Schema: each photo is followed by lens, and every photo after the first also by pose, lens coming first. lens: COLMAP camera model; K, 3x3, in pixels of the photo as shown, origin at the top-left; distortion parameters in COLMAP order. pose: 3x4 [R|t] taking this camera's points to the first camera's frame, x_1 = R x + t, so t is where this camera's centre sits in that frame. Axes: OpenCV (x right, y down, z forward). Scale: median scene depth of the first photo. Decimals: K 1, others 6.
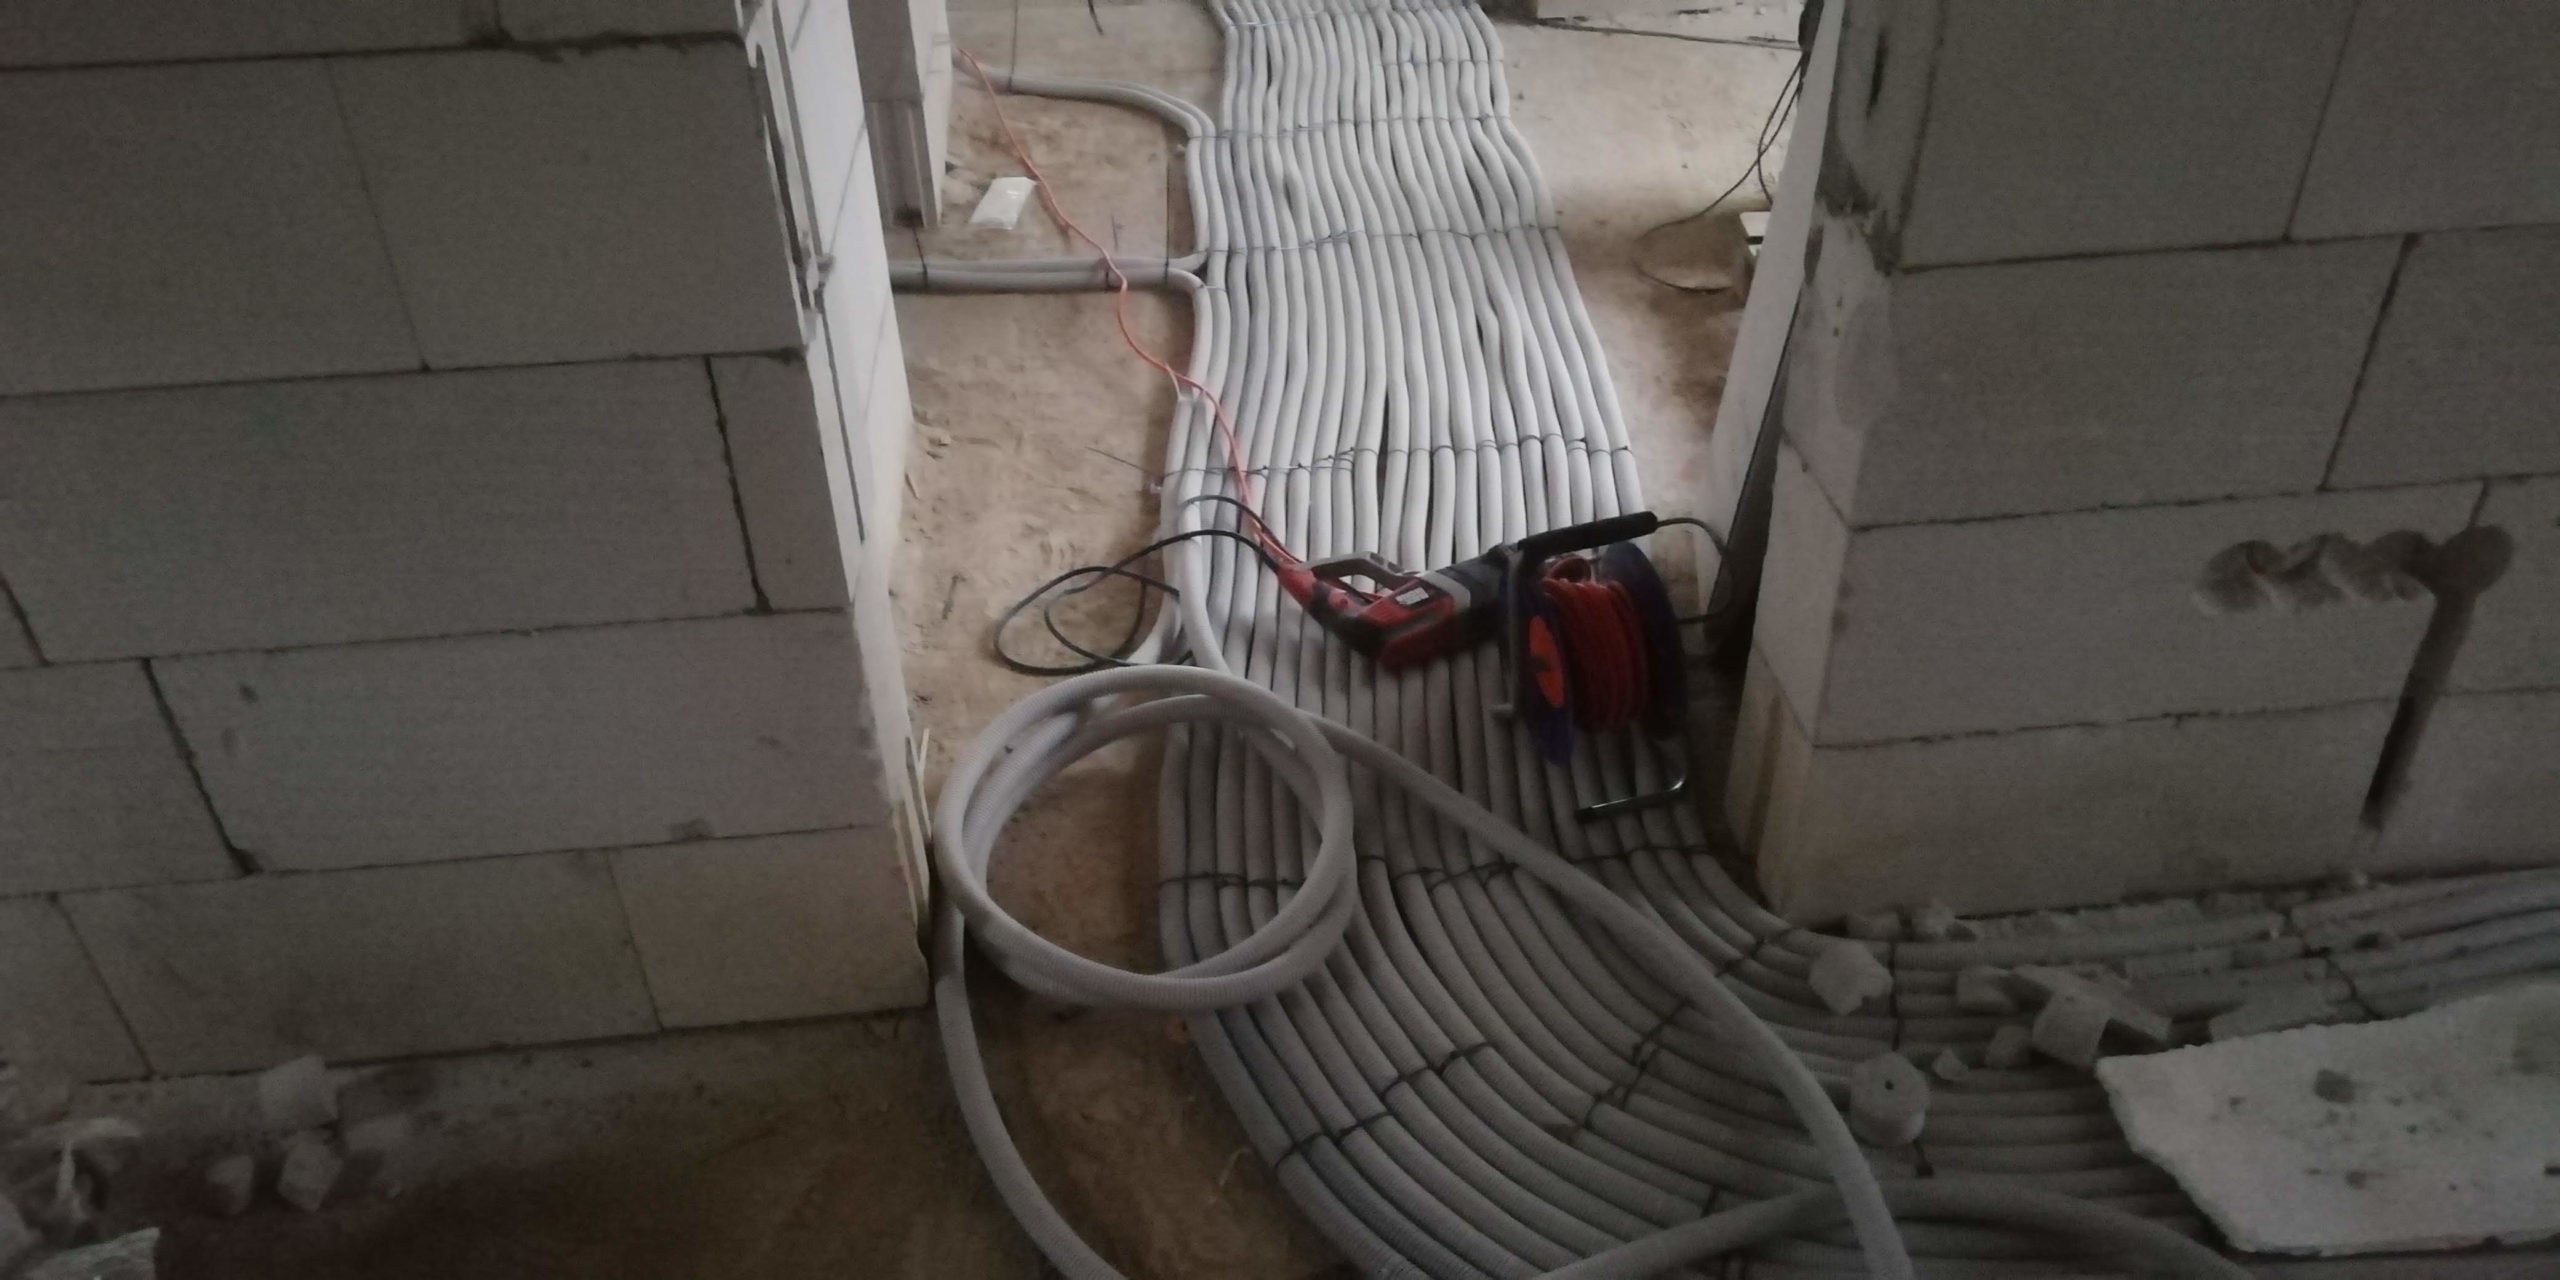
lens RADIAL K [[1919.8, 0, 1274.5], [0, 1919.8, 608.7], [0, 0, 1]] dist [0.043778, -0.038518]
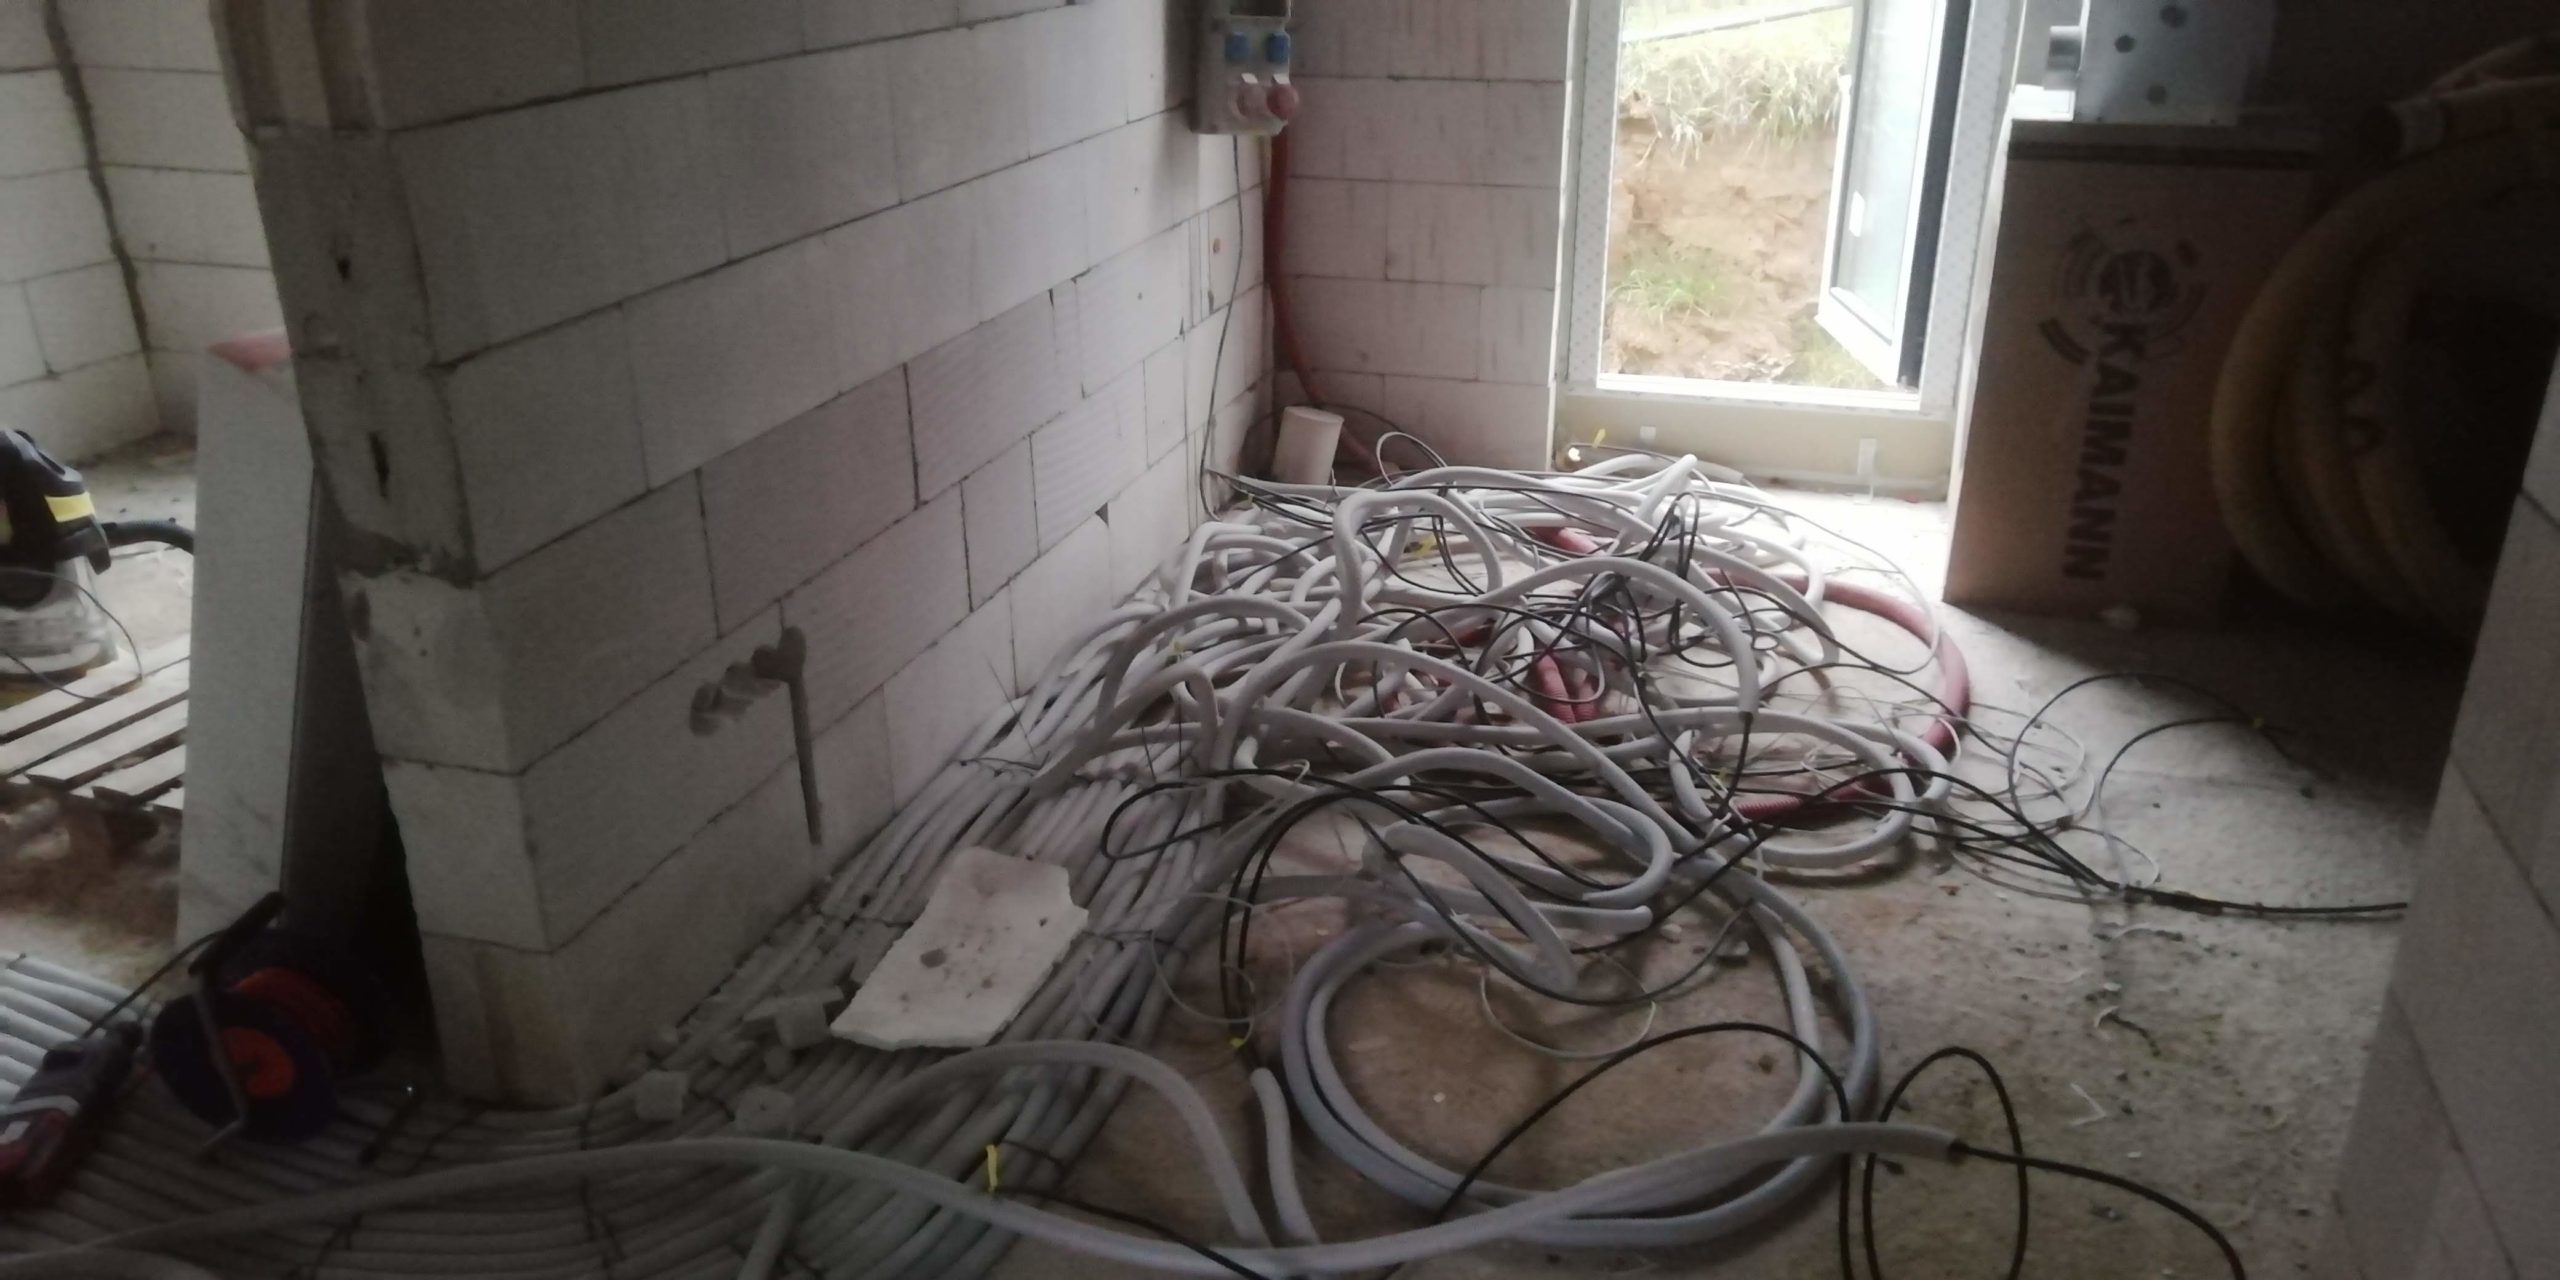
lens RADIAL K [[1919.8, 0, 1274.5], [0, 1919.8, 608.7], [0, 0, 1]] dist [0.043778, -0.038518]
pose [[0.373608, -0.306388, 0.875525, -0.589290], [0.514848, 0.853631, 0.079028, 0.023264], [-0.771589, 0.421236, 0.476667, -0.066278]]
